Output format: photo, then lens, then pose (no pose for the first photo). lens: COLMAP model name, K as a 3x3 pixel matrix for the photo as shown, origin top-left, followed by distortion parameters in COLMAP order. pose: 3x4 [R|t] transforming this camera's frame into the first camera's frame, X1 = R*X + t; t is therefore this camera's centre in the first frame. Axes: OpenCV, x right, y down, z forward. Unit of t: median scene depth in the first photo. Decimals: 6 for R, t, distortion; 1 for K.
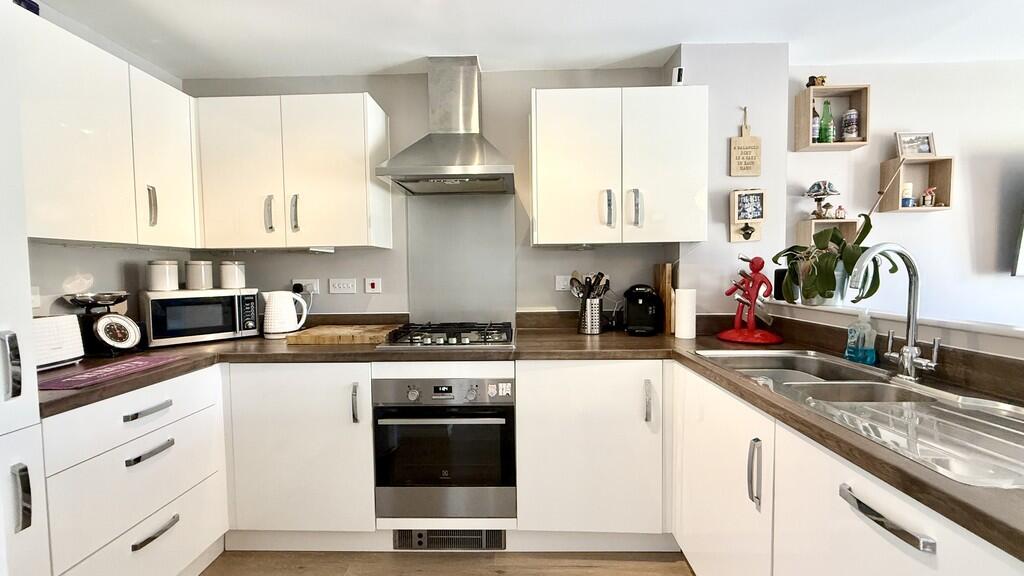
lens RADIAL K [[410.7, 0, 511.5], [0, 410.7, 289.7], [0, 0, 1]] dist [0.000695, -0.004019]
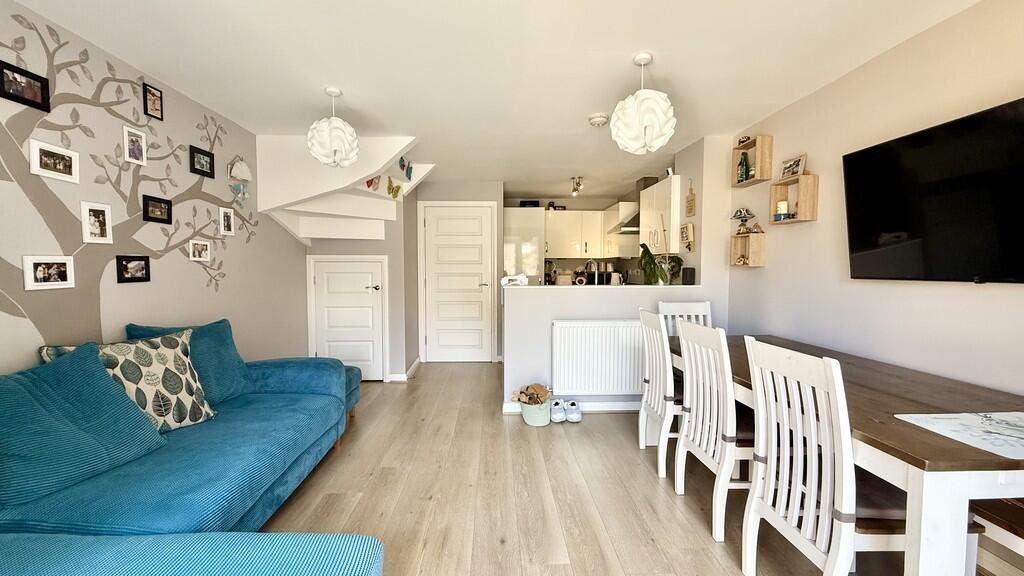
lens RADIAL K [[410.7, 0, 511.5], [0, 410.7, 289.7], [0, 0, 1]] dist [0.000695, -0.004019]
pose [[0.065094, 0.069612, -0.995448, 2.190548], [-0.045269, 0.996743, 0.066742, -0.035594], [0.996852, 0.040718, 0.068033, 0.092306]]
